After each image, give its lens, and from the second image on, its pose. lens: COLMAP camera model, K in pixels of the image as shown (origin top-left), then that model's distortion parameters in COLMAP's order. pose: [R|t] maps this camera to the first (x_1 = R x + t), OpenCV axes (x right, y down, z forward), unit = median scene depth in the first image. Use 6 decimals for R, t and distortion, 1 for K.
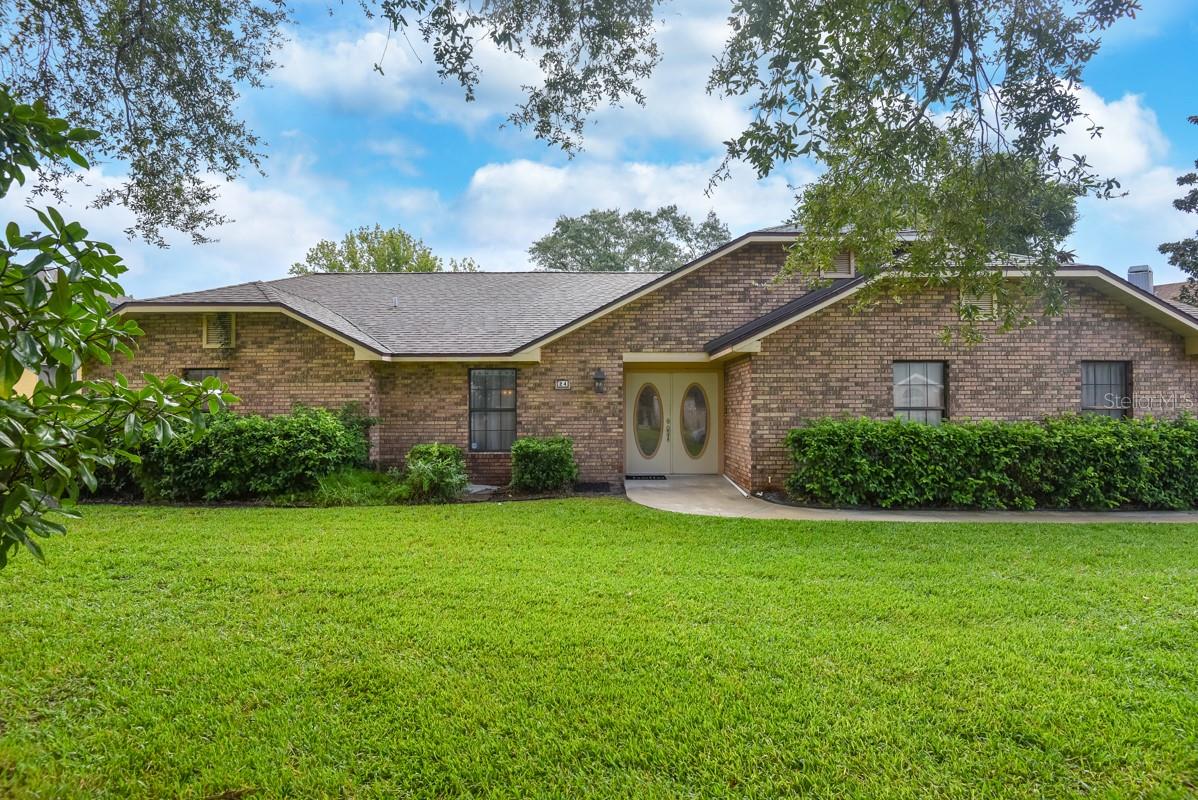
lens RADIAL K [[564.8, 0, 599.0], [0, 564.8, 400.0], [0, 0, 1]] dist [0.000836, -0.020901]
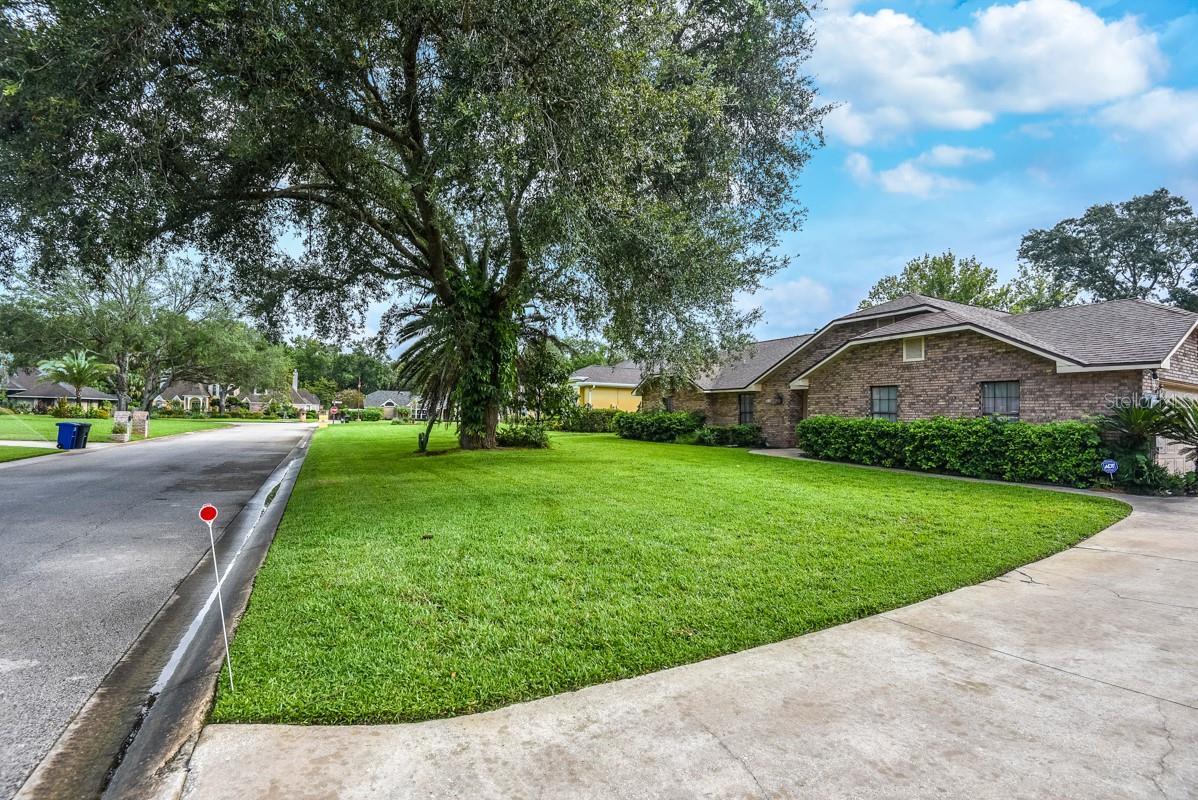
lens RADIAL K [[563.9, 0, 595.7], [0, 563.9, 380.8], [0, 0, 1]] dist [-0.000214, -0.021122]
pose [[0.452976, -0.043831, -0.890444, 1.751242], [0.001626, 0.998830, -0.048339, -0.001040], [0.891521, 0.020449, 0.452518, -0.627643]]
